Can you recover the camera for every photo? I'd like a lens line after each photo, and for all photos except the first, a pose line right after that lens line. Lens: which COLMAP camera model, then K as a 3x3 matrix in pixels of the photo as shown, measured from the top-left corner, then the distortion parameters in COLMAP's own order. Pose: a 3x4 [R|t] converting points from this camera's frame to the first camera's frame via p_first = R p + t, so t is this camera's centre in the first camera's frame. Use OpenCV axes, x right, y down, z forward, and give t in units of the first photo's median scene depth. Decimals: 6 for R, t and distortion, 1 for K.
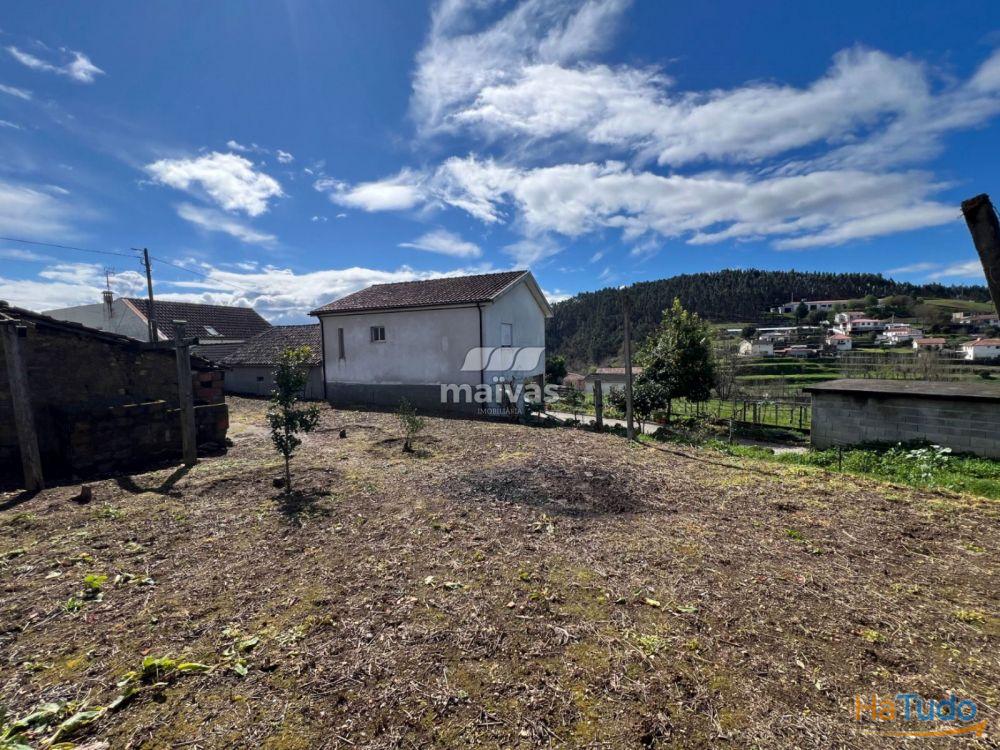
lens RADIAL K [[446.7, 0, 514.0], [0, 446.7, 379.0], [0, 0, 1]] dist [0.000078, -0.000296]
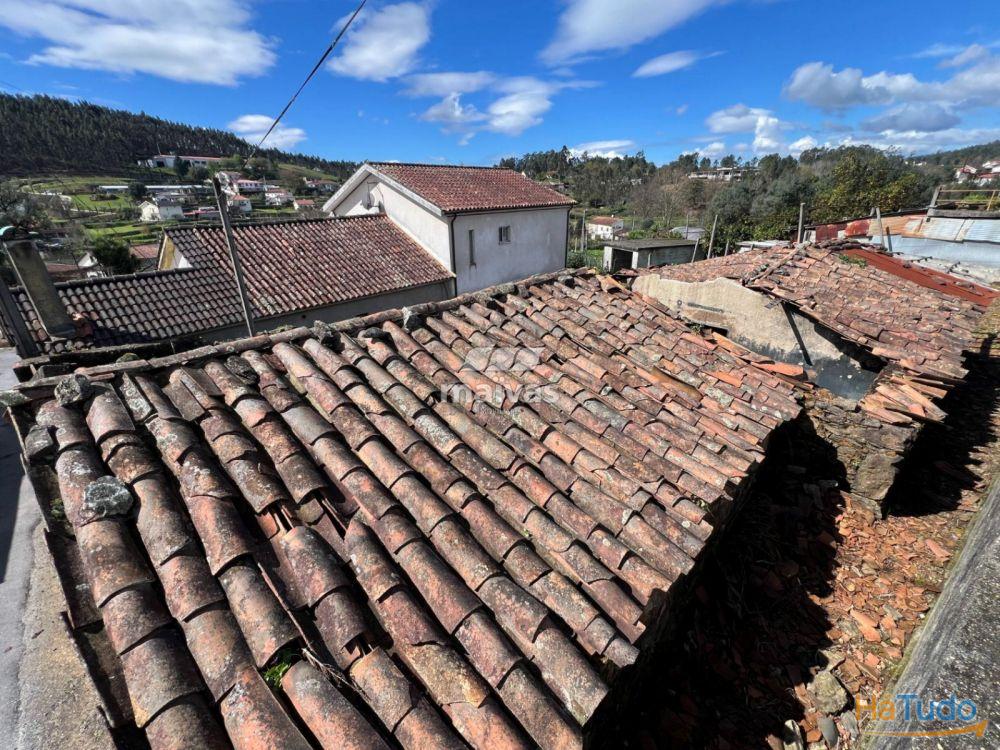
lens RADIAL K [[423.1, 0, 506.4], [0, 423.1, 378.6], [0, 0, 1]] dist [-0.002145, 0.000253]
pose [[0.330851, -0.362021, 0.871480, -1.141613], [0.072461, 0.930508, 0.359033, -0.129352], [-0.940897, -0.055638, 0.334092, 0.619582]]
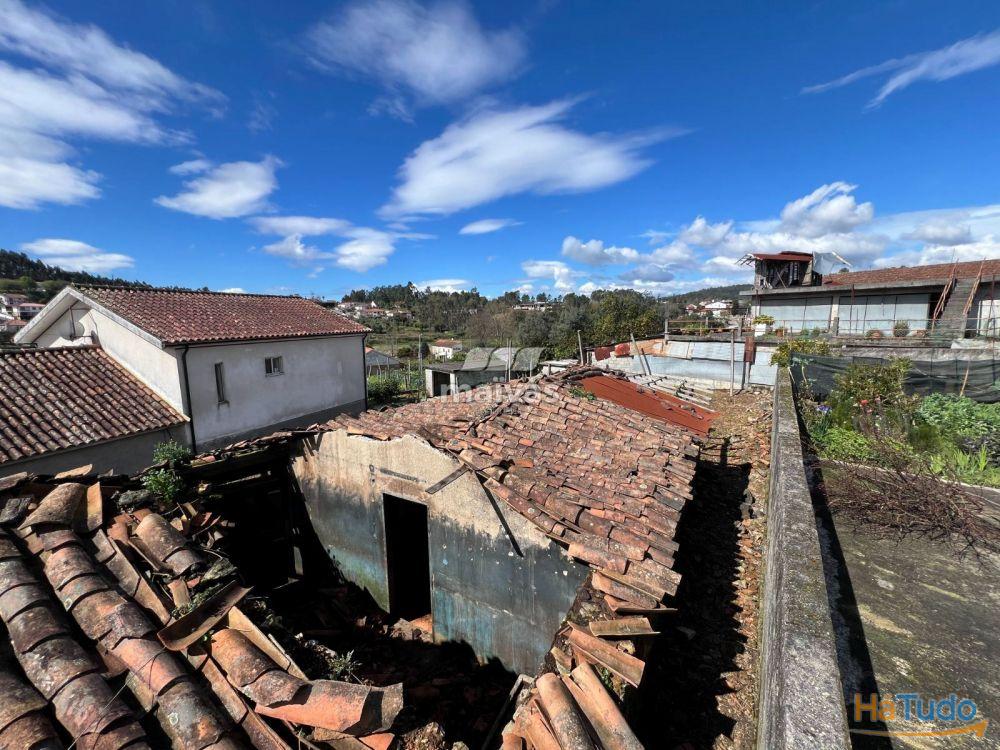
lens RADIAL K [[401.6, 0, 502.0], [0, 401.6, 376.9], [0, 0, 1]] dist [-0.001321, -0.000199]
pose [[-0.000994, -0.121127, 0.992637, -0.995219], [0.077209, 0.989665, 0.120841, -0.128679], [-0.997014, 0.076761, 0.008368, 0.519179]]
